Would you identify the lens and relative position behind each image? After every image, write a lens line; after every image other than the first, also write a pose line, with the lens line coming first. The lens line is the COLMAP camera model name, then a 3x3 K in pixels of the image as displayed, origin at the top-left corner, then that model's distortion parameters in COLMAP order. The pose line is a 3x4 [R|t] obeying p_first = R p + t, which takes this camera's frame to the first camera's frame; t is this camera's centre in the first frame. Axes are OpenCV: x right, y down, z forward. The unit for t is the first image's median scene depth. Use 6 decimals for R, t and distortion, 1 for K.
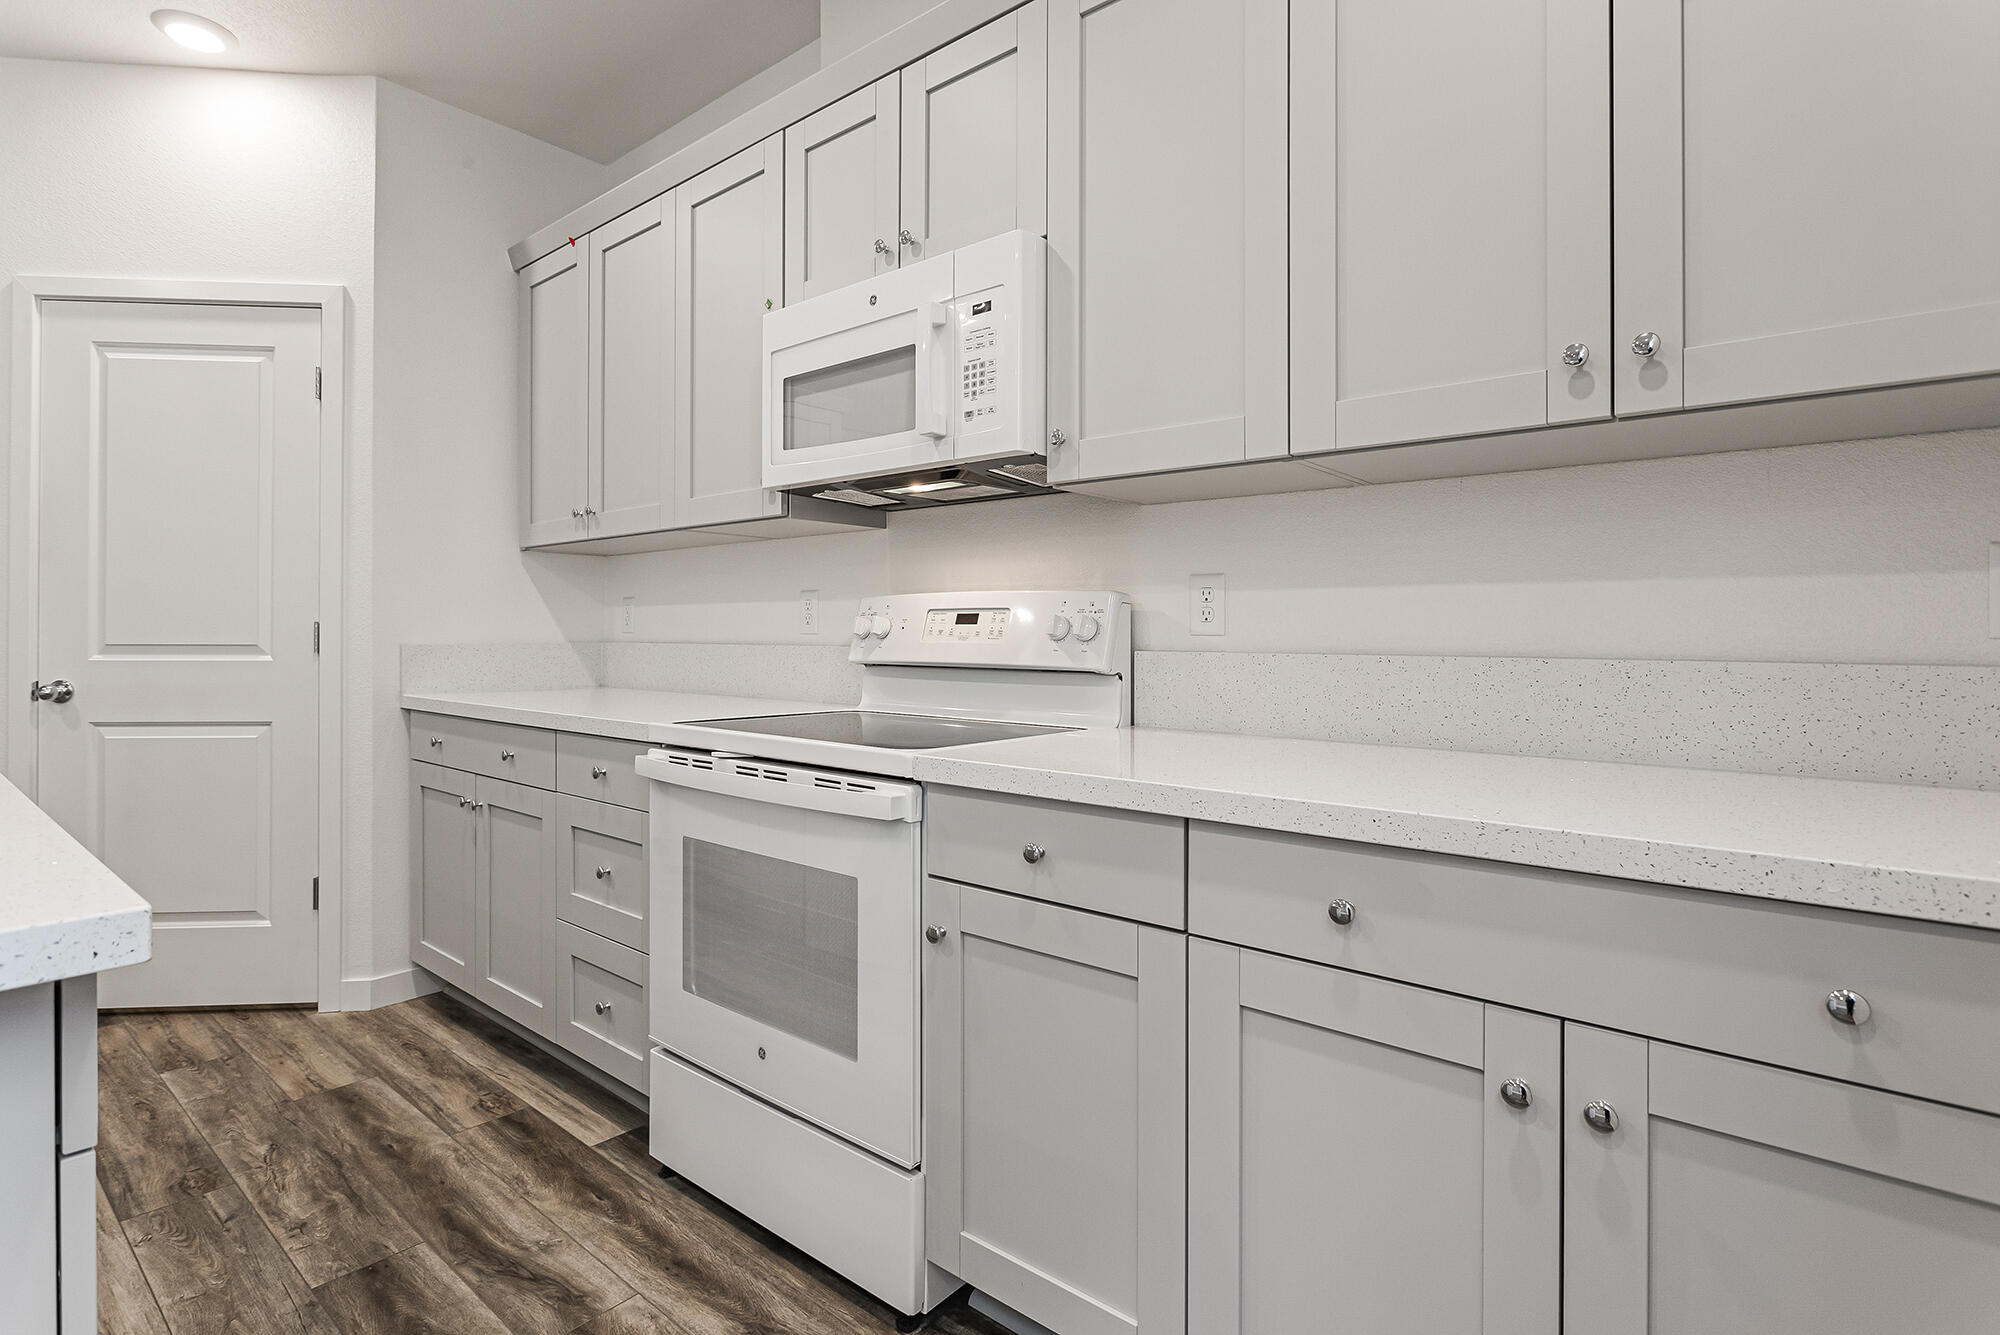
lens RADIAL K [[971.3, 0, 1002.0], [0, 971.3, 624.0], [0, 0, 1]] dist [-0.008950, -0.000785]
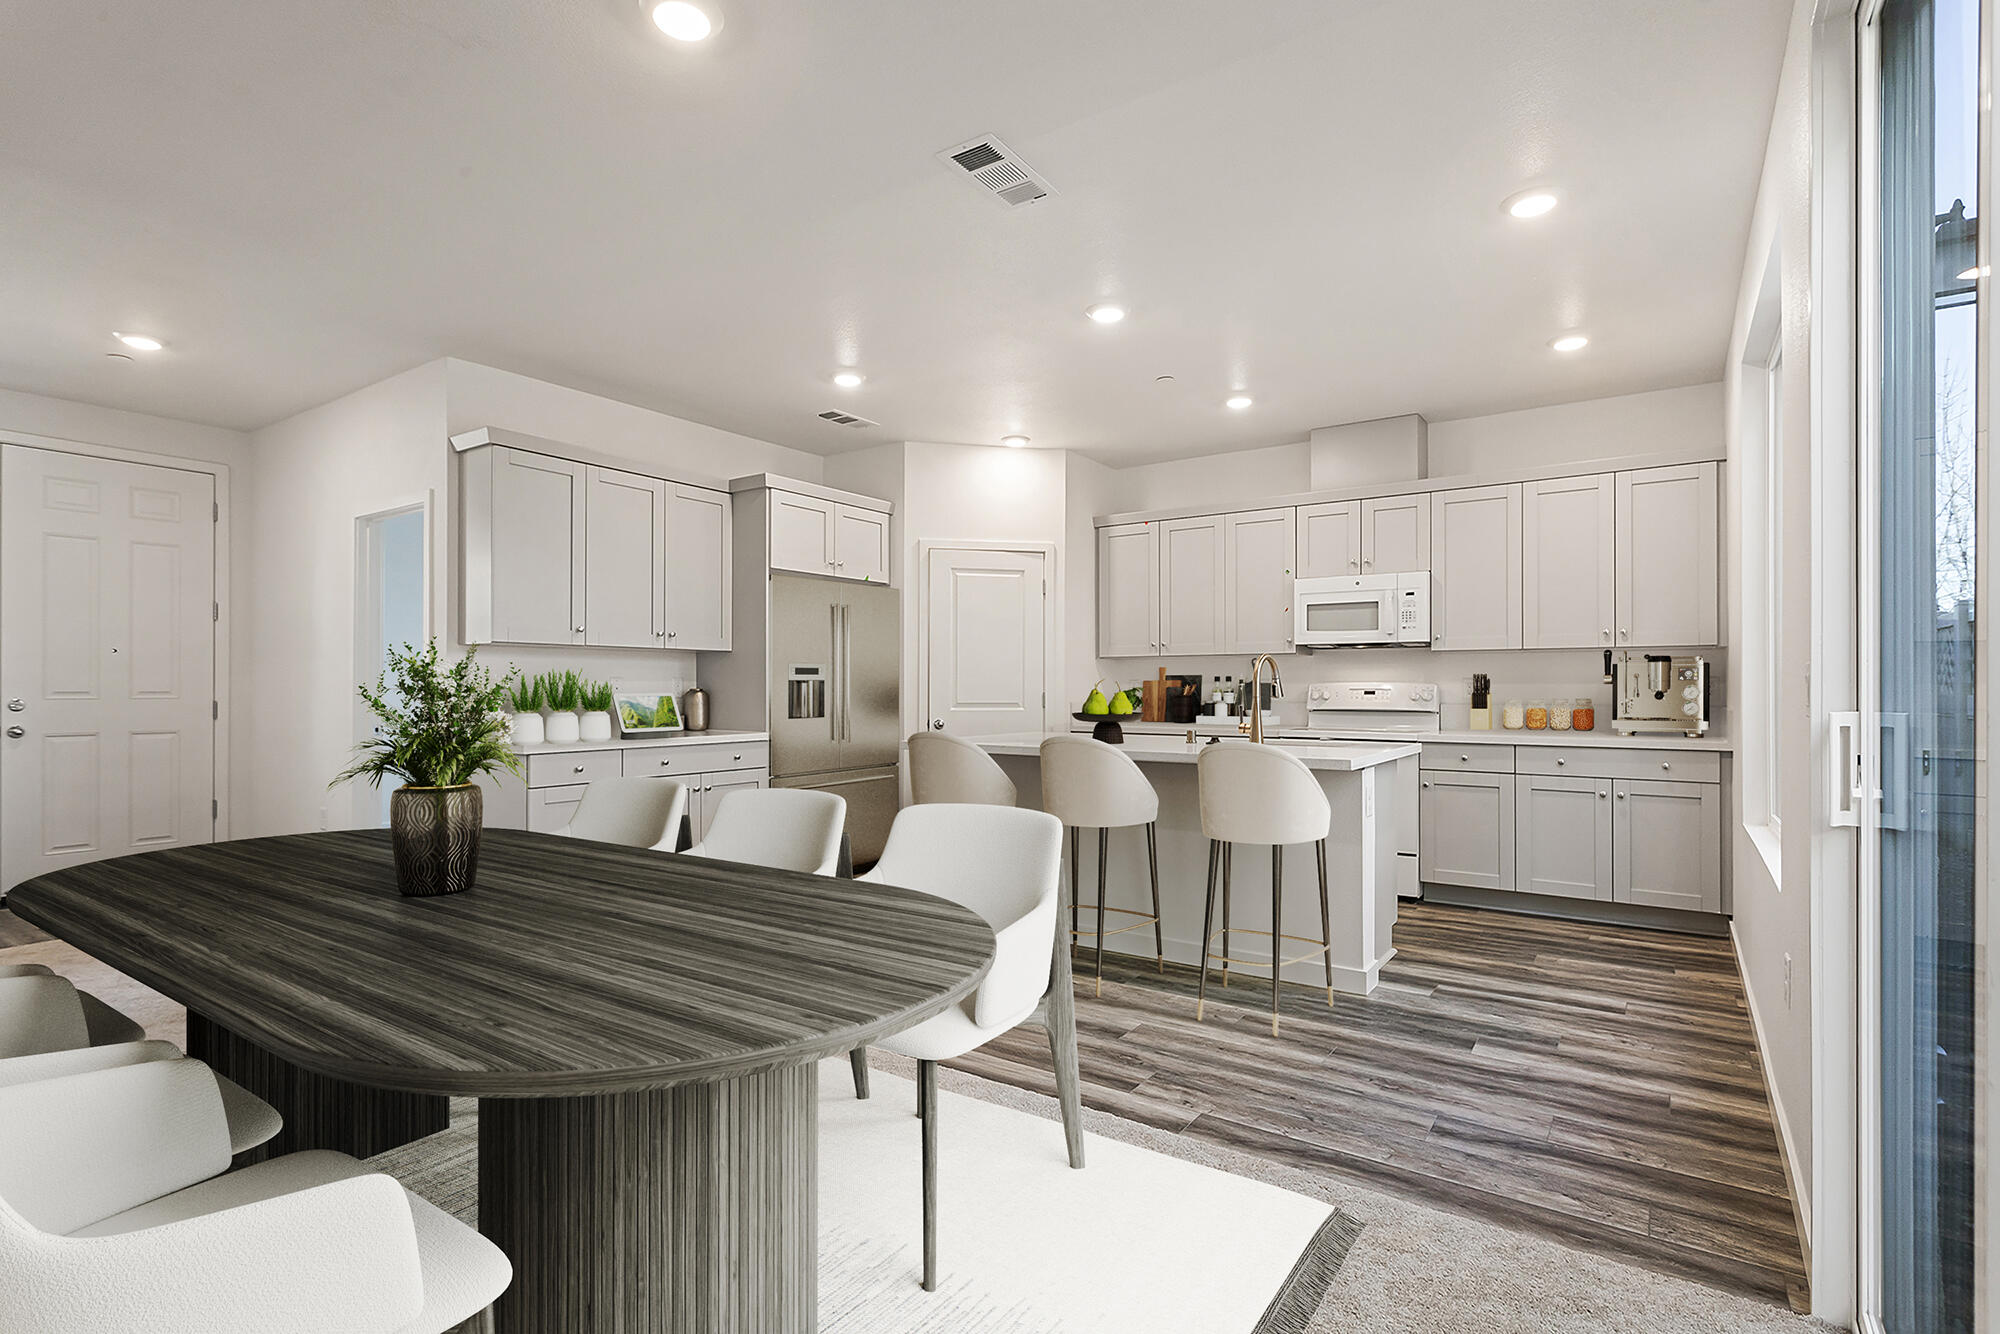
lens RADIAL K [[962.3, 0, 1000.0], [0, 962.3, 684.2], [0, 0, 1]] dist [0.003073, 0.000546]
pose [[0.995647, -0.000332, 0.093202, -1.319608], [0.000036, 0.999995, 0.003176, -0.038358], [-0.093203, -0.003159, 0.995642, -1.590014]]
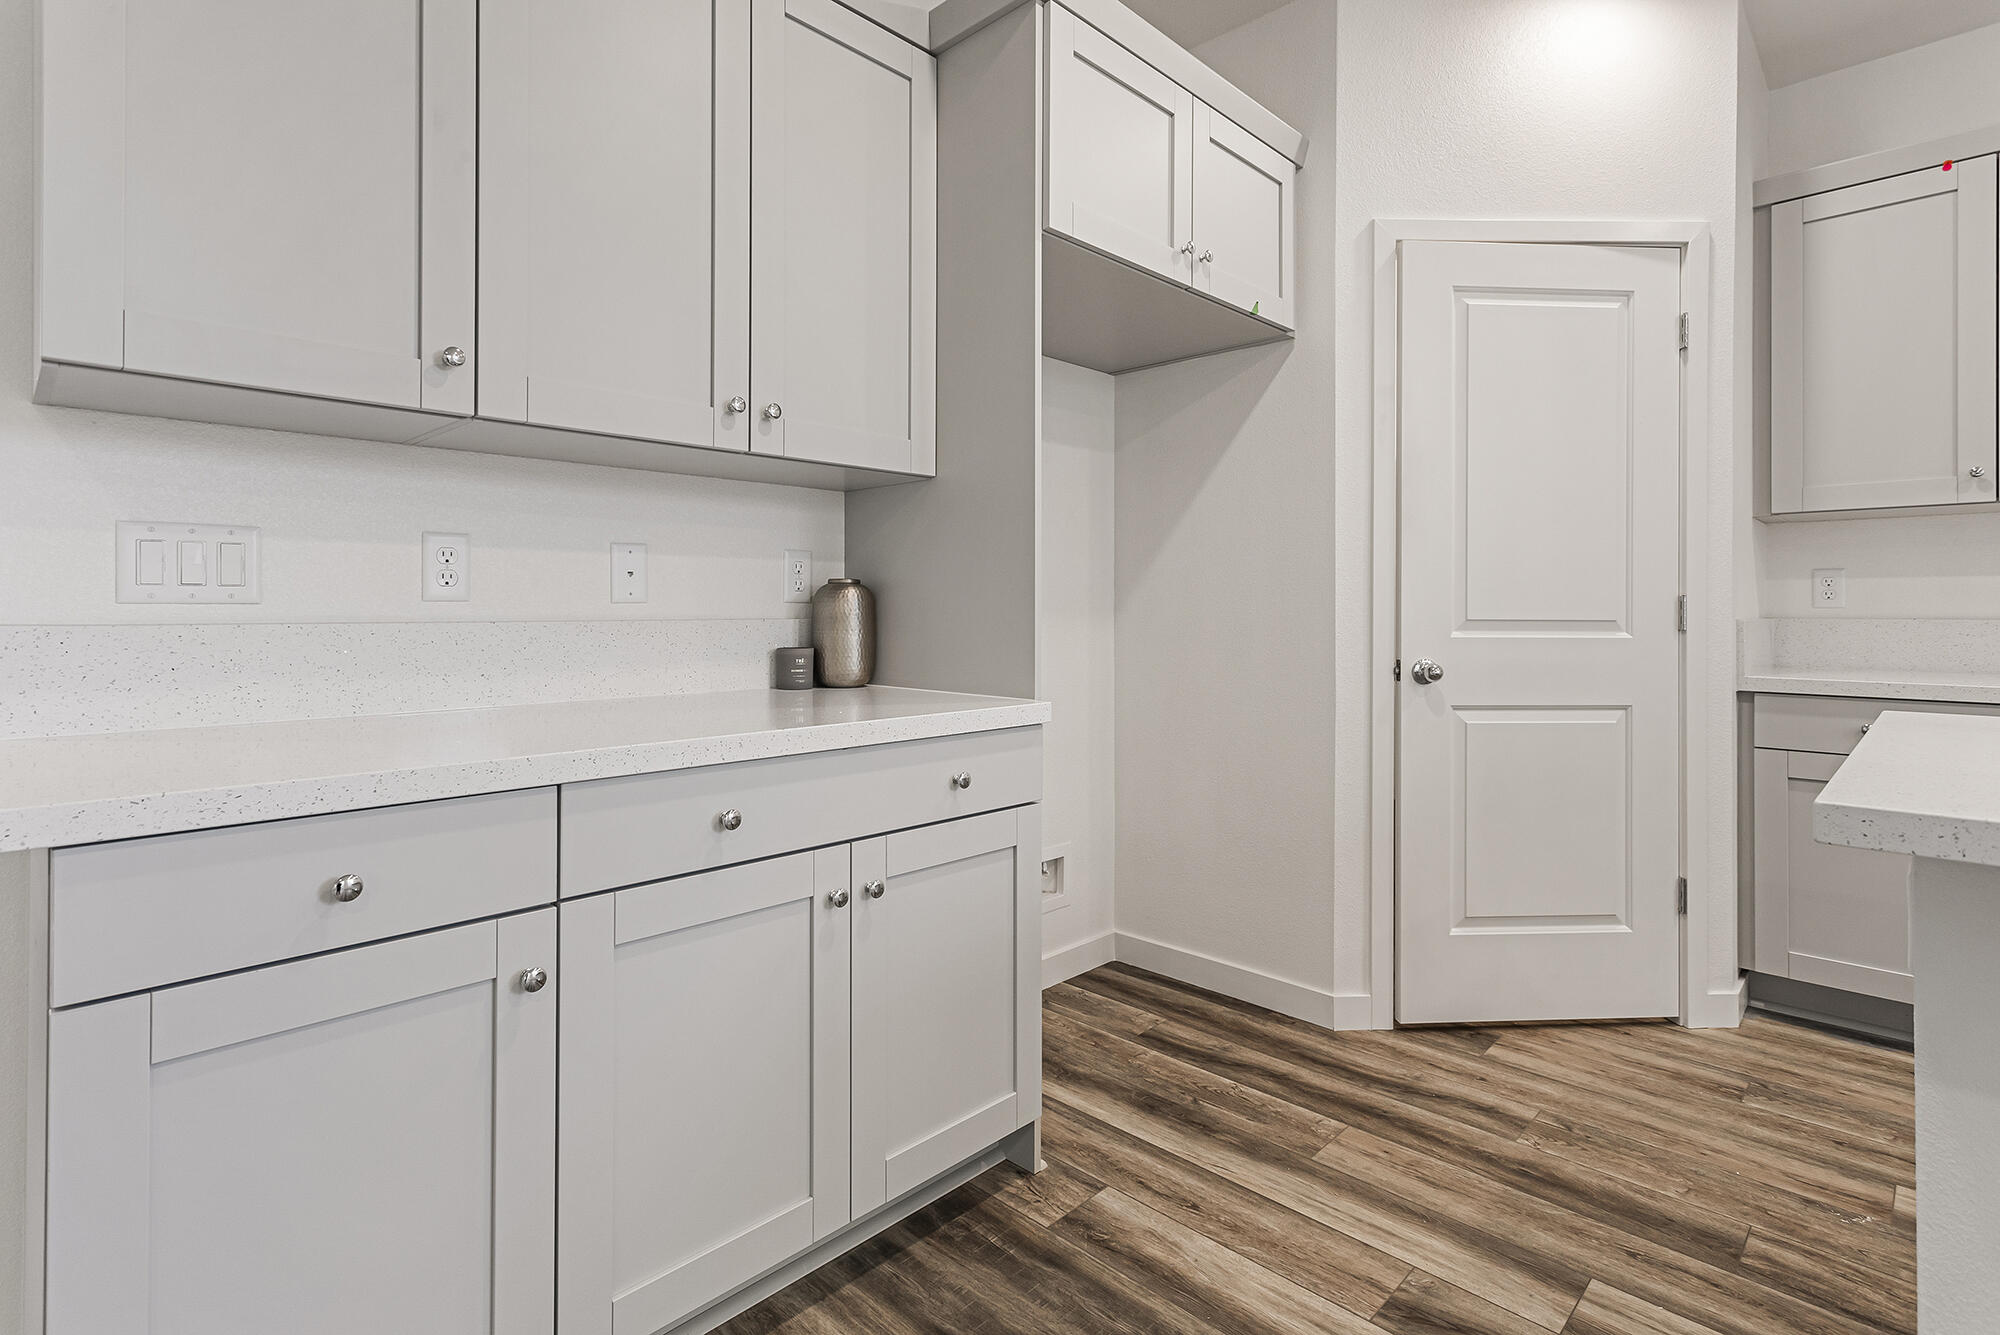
lens RADIAL K [[984.8, 0, 1000.5], [0, 984.8, 603.9], [0, 0, 1]] dist [0.001731, 0.001055]
pose [[0.997362, 0.002321, -0.072557, -1.653340], [-0.002015, 0.999989, 0.004298, 0.003496], [0.072566, -0.004140, 0.997355, 0.045580]]
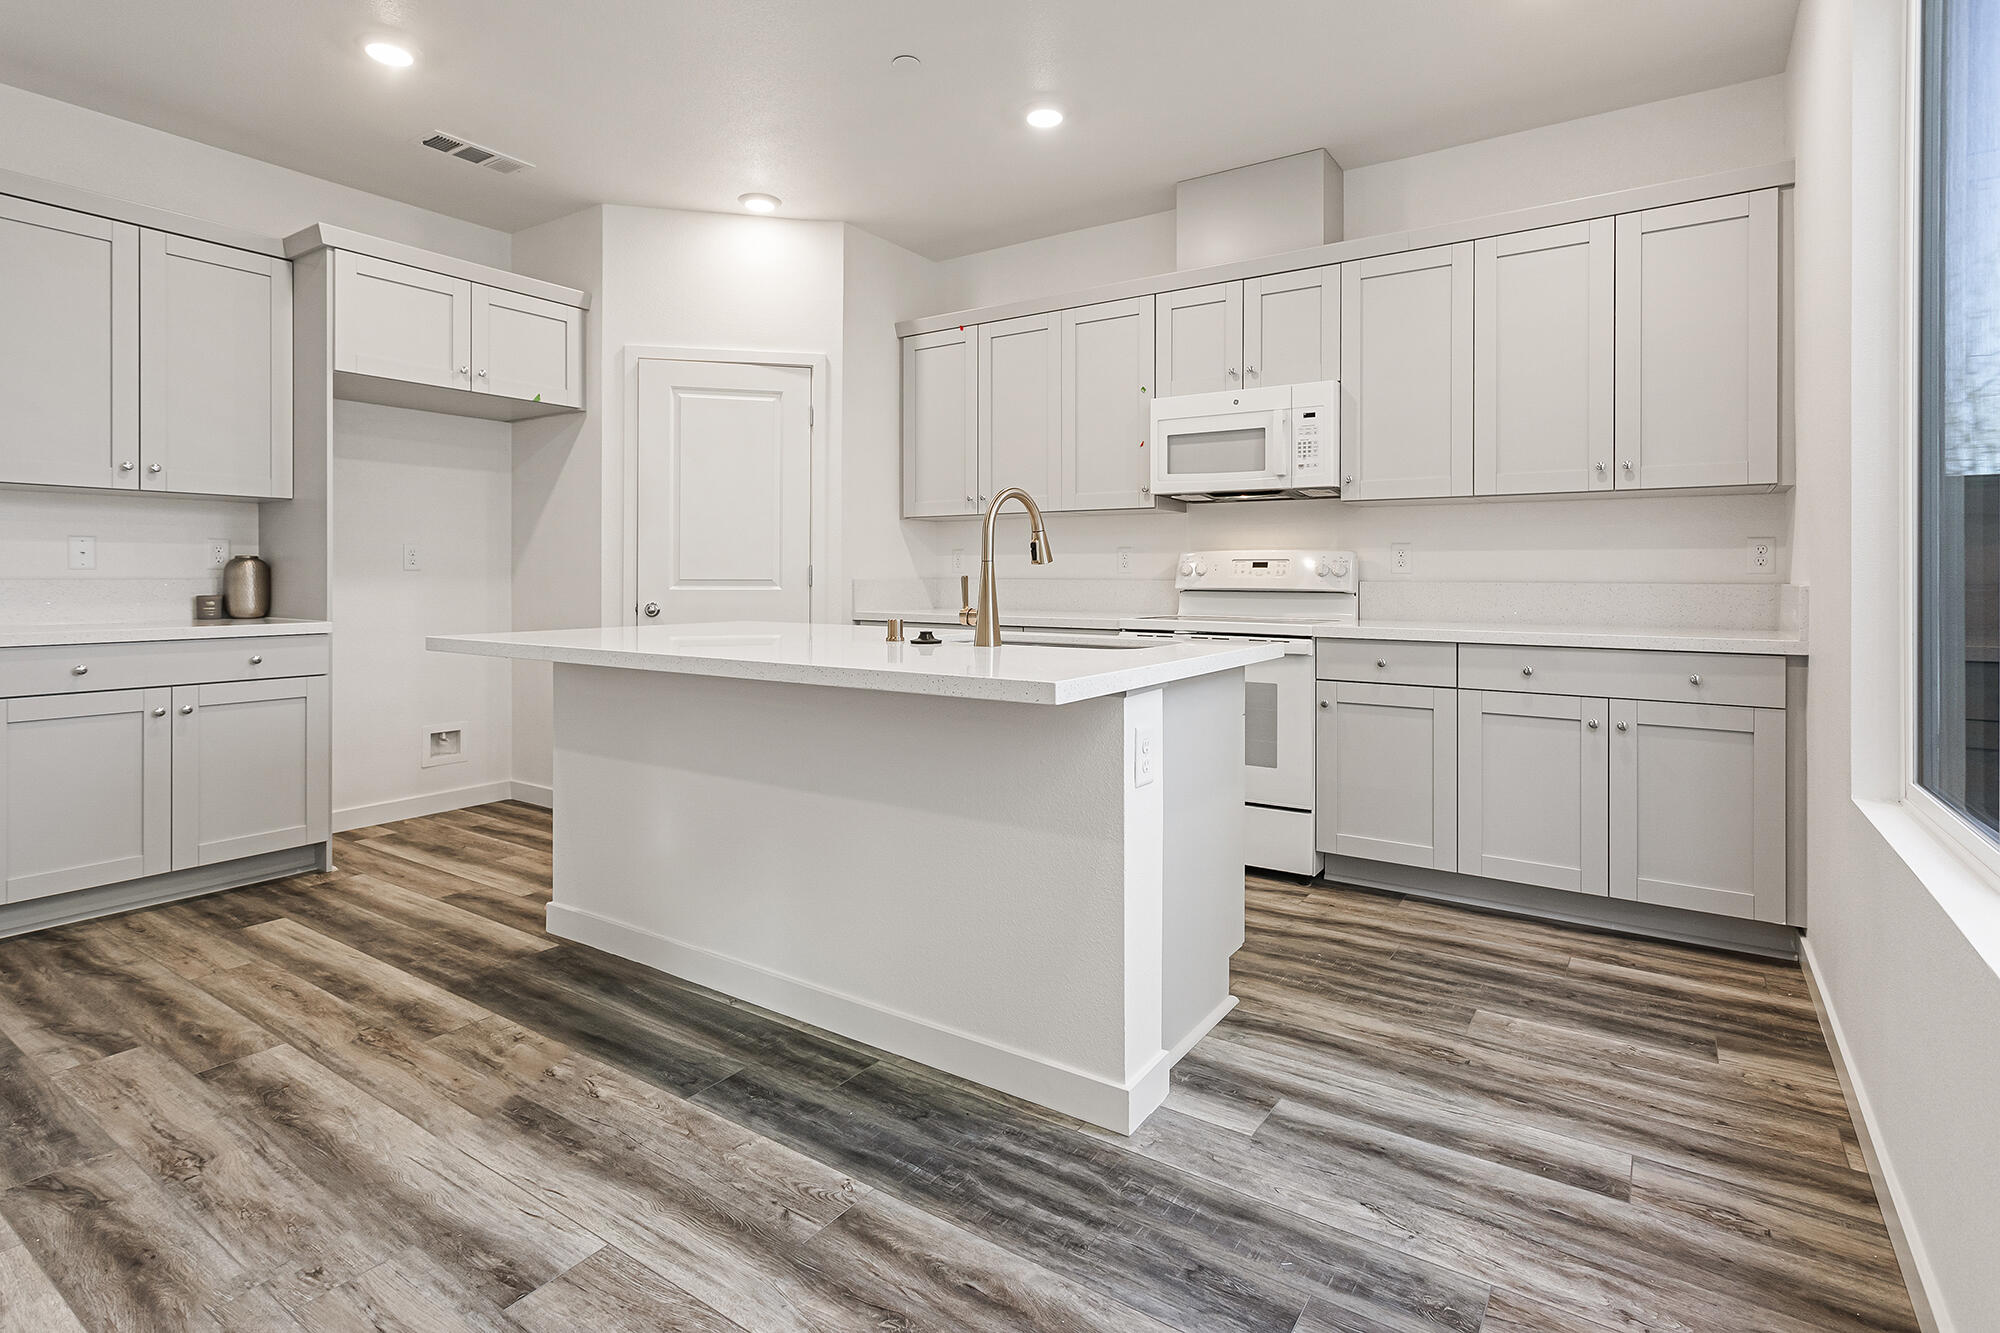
lens RADIAL K [[987.5, 0, 998.7], [0, 987.5, 572.6], [0, 0, 1]] dist [0.001980, 0.000493]
pose [[0.994747, 0.001651, 0.102347, -0.733141], [-0.002184, 0.999985, 0.005104, 0.000713], [-0.102337, -0.005301, 0.994736, -0.843446]]
